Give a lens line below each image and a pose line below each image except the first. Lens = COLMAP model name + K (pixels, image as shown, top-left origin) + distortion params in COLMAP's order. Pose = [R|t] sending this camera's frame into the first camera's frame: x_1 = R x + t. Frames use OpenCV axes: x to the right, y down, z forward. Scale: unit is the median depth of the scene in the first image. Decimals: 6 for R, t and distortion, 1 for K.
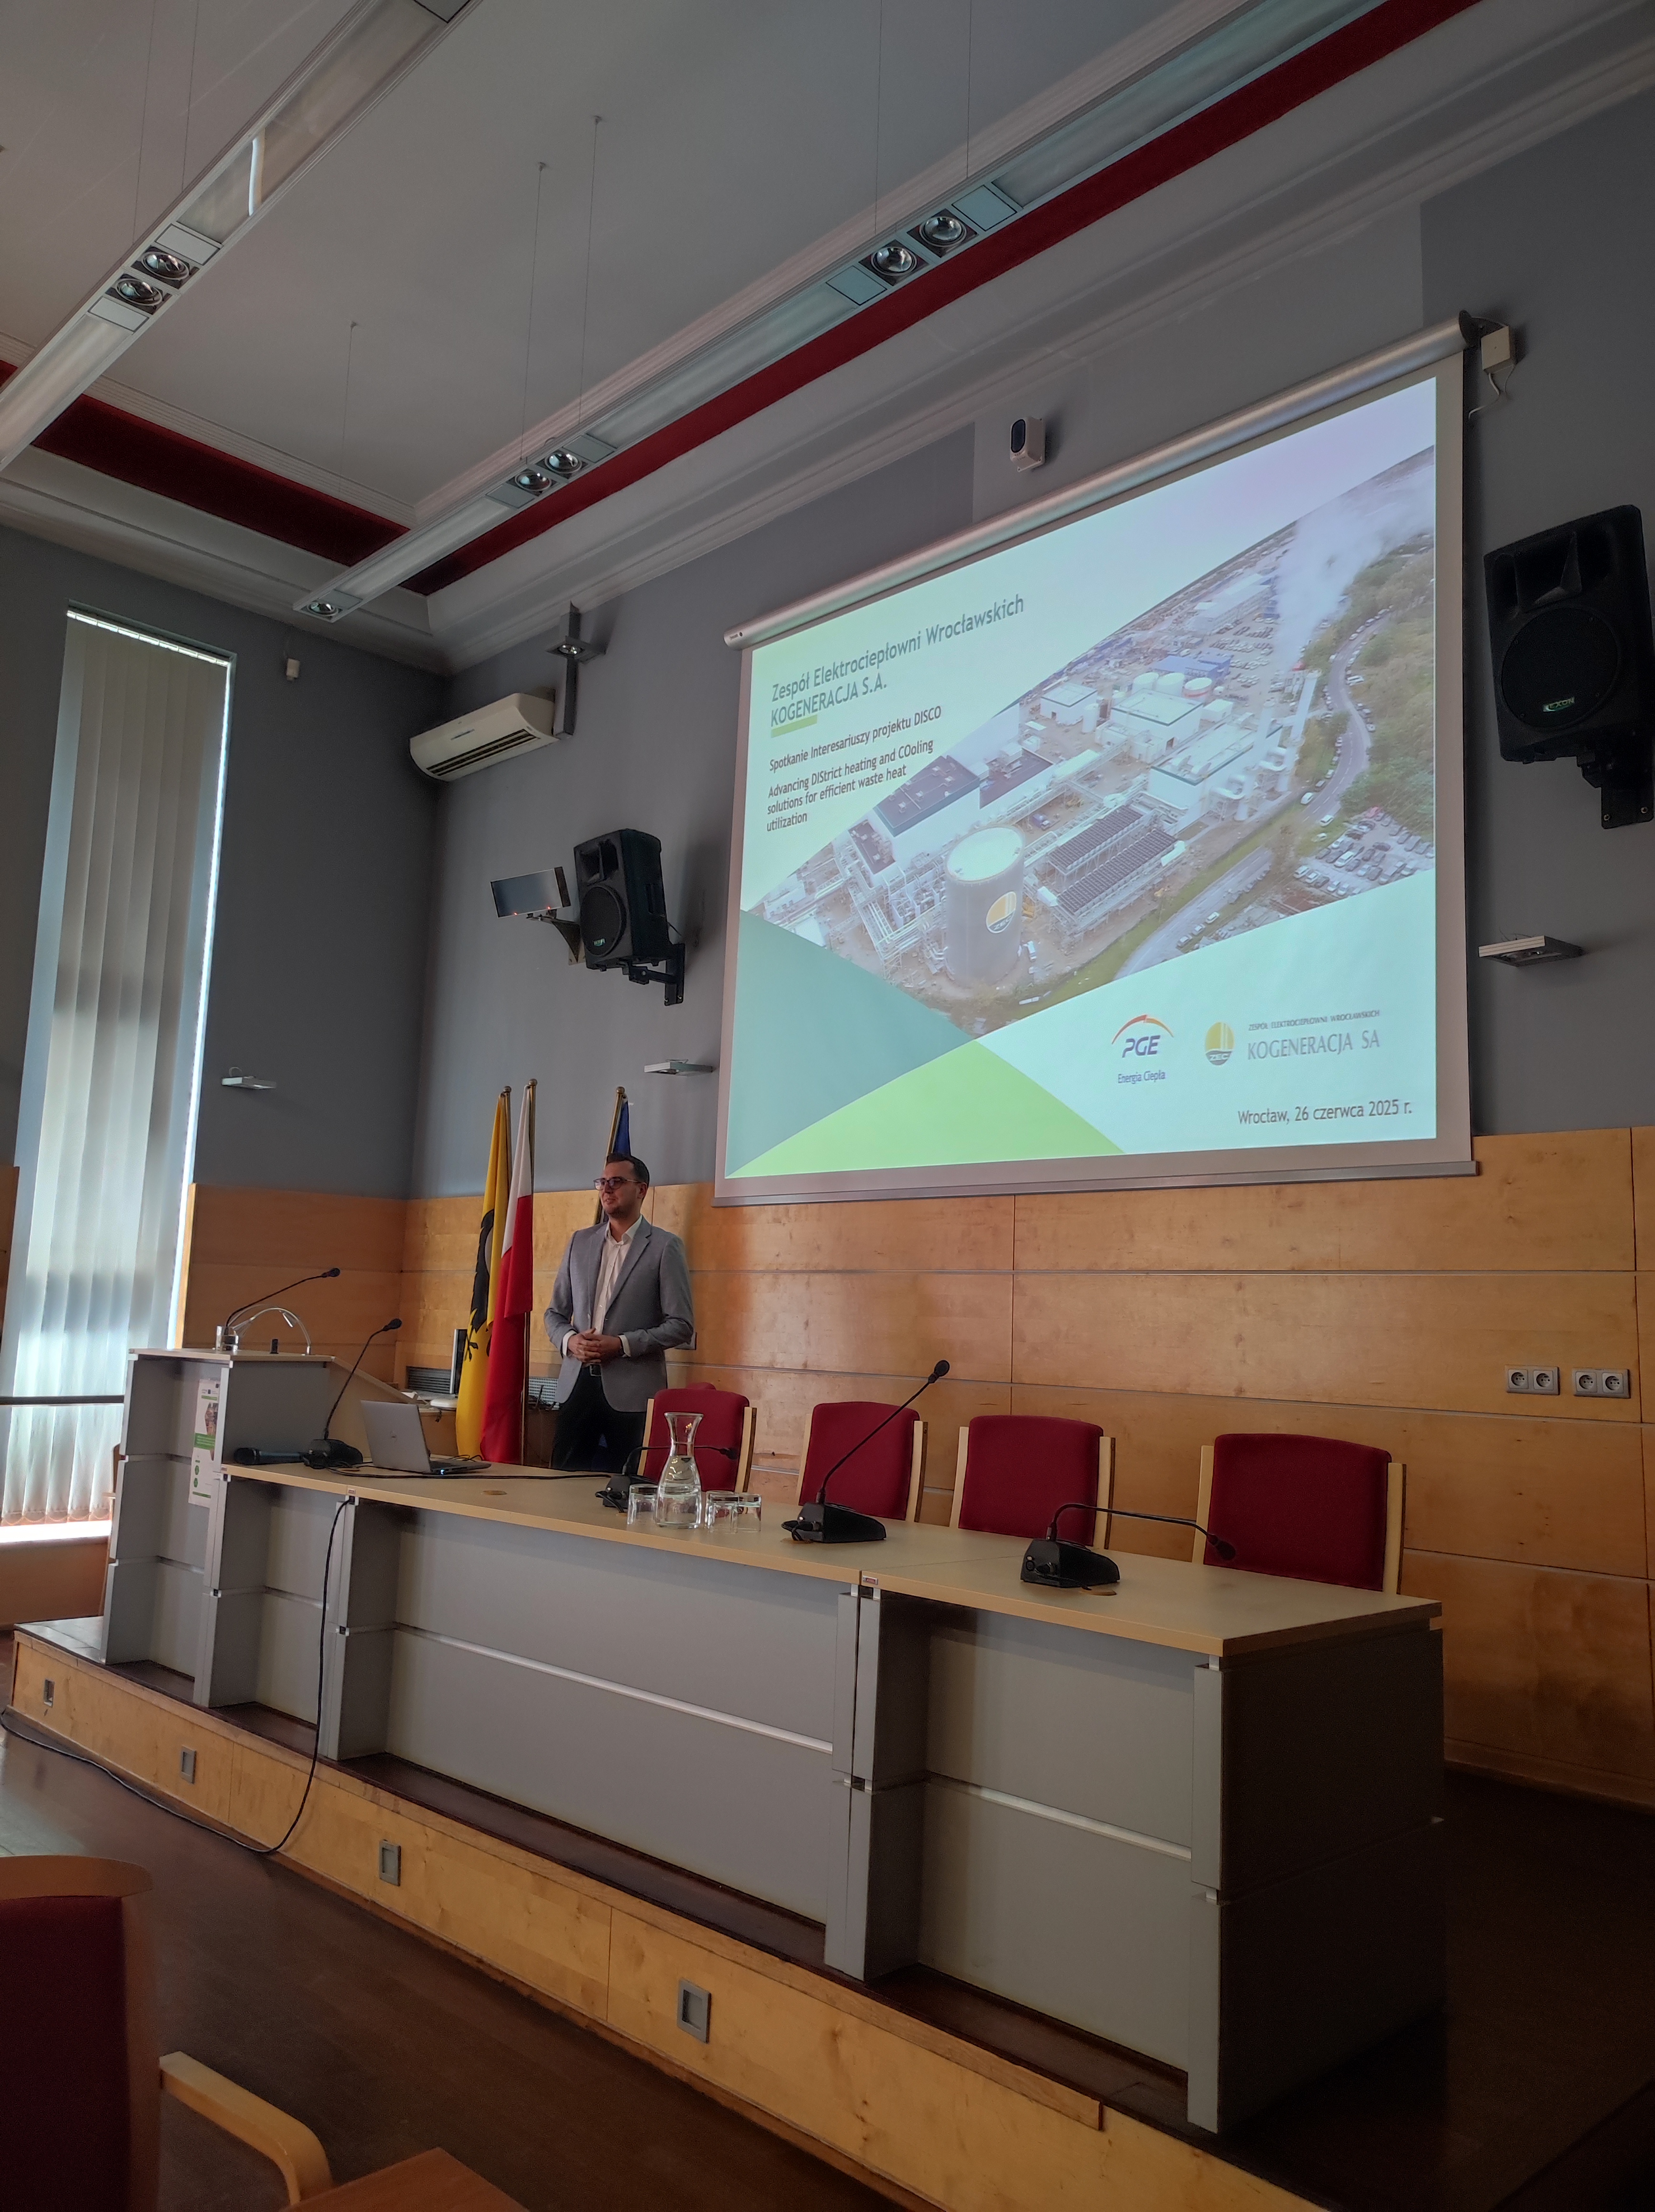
lens RADIAL K [[1640.0, 0, 827.5], [0, 1640.0, 1106.0], [0, 0, 1]] dist [0.058924, -0.004712]
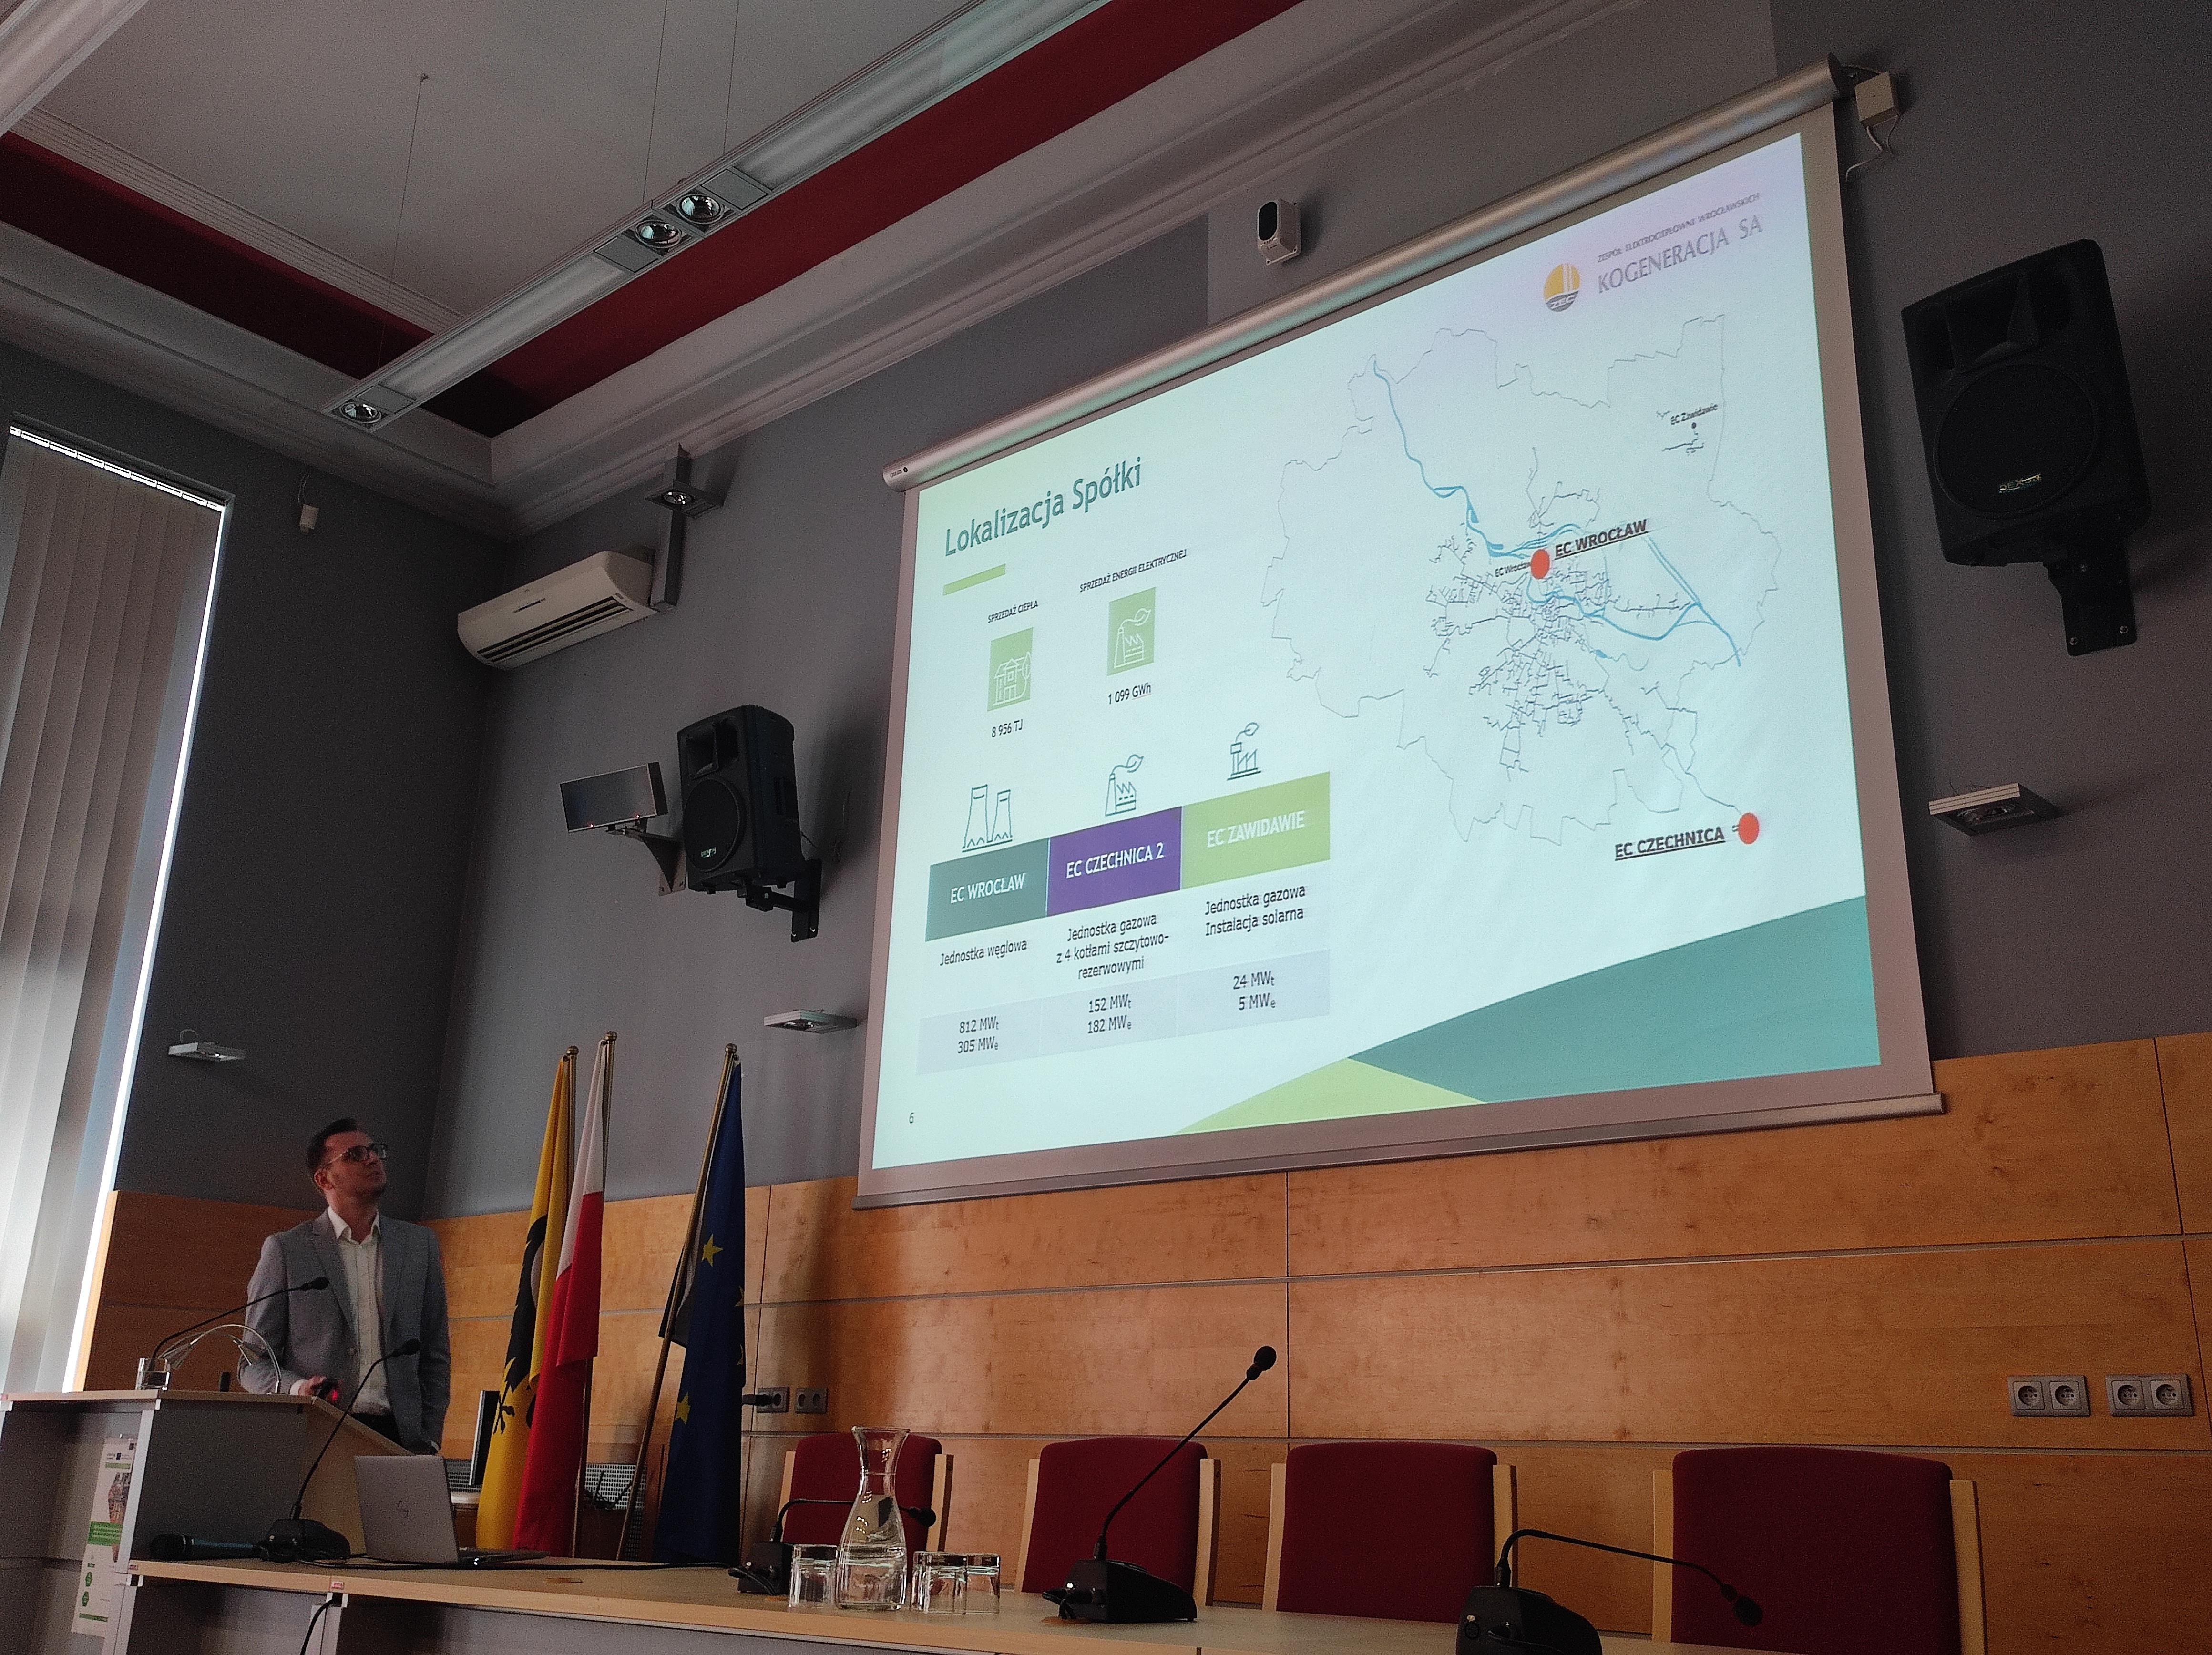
lens RADIAL K [[1989.8, 0, 1106.0], [0, 1989.8, 827.5], [0, 0, 1]] dist [0.043046, -0.017236]
pose [[0.996229, 0.015018, 0.085456, -0.040109], [-0.000009, 0.984924, -0.172990, 0.051626], [-0.086766, 0.172337, 0.981209, 0.099891]]
